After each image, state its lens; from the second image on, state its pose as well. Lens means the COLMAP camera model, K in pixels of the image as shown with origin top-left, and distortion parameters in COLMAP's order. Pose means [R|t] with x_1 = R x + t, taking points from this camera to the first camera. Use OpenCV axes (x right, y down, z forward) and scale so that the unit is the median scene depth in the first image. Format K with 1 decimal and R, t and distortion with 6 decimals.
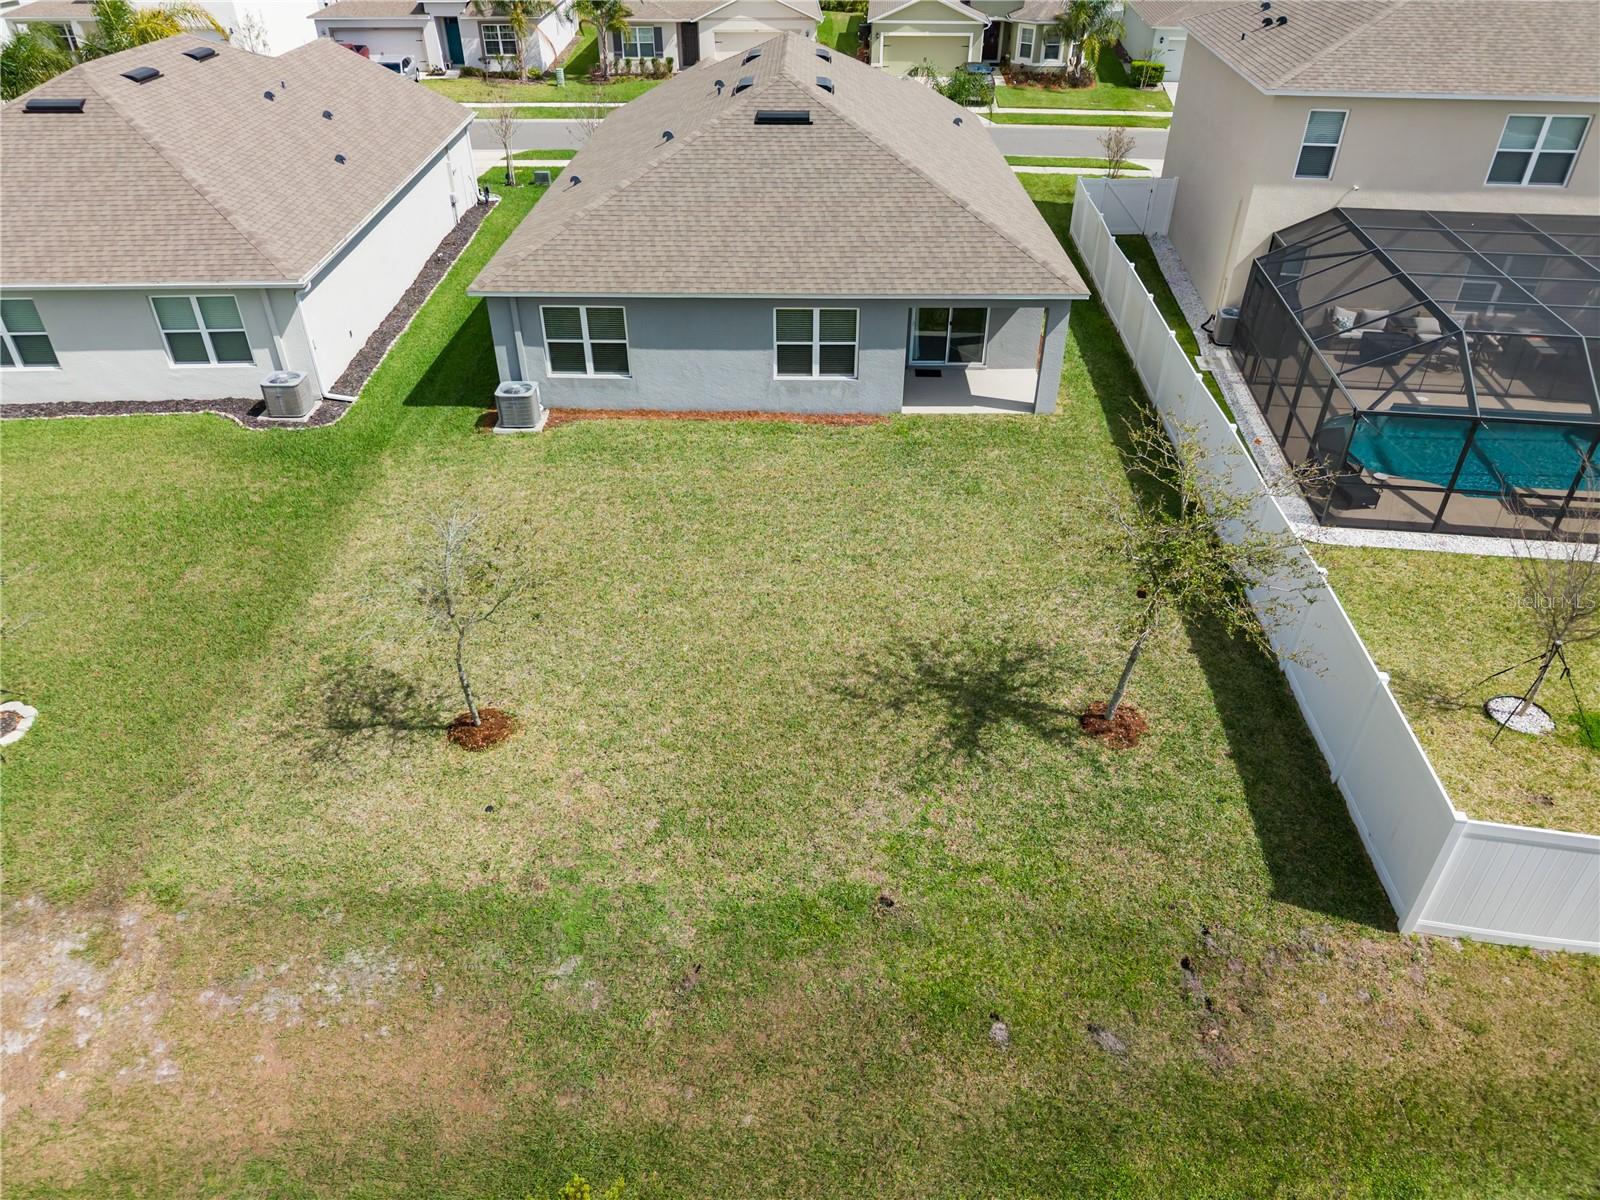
lens RADIAL K [[1105.7, 0, 800.0], [0, 1105.7, 600.0], [0, 0, 1]] dist [-0.007168, 0.030390]
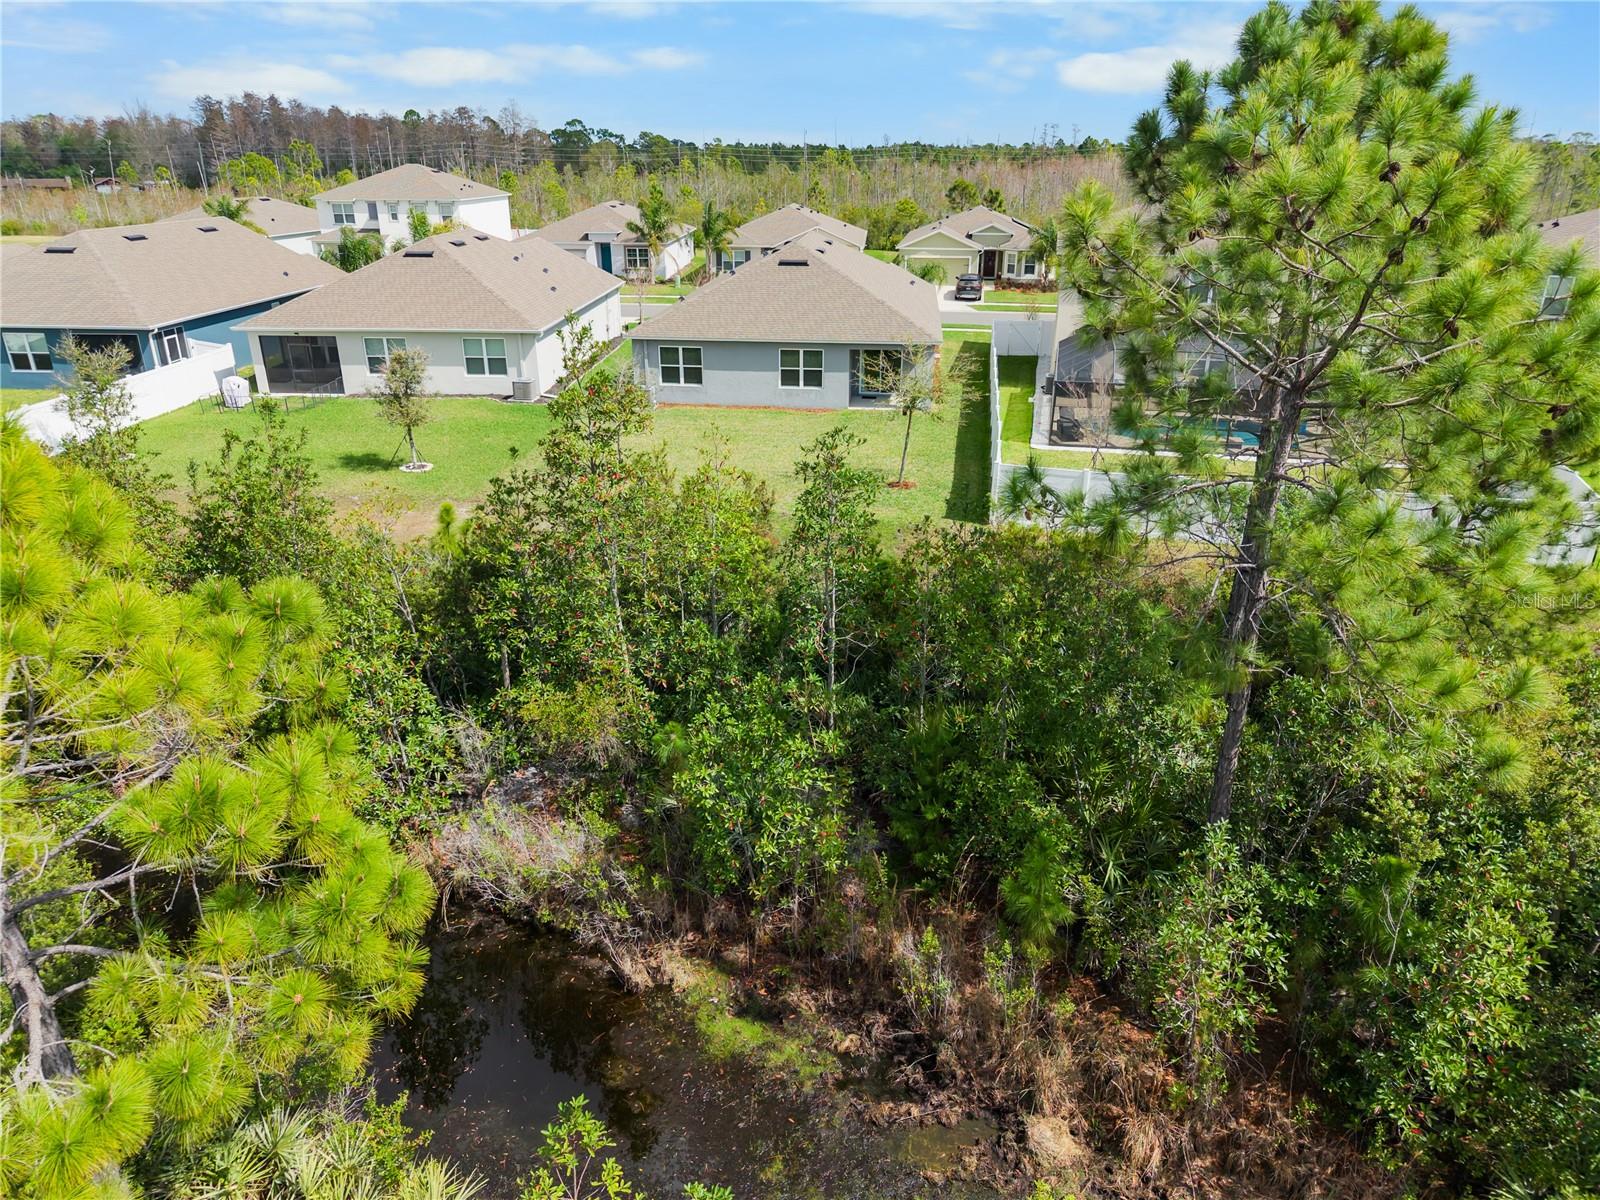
lens RADIAL K [[1116.2, 0, 800.0], [0, 1116.2, 600.0], [0, 0, 1]] dist [0.058332, -0.090627]
pose [[0.996027, 0.033100, -0.082672, 0.179389], [-0.049675, 0.977013, -0.207312, 0.537772], [0.073910, 0.210595, 0.974775, -0.761527]]
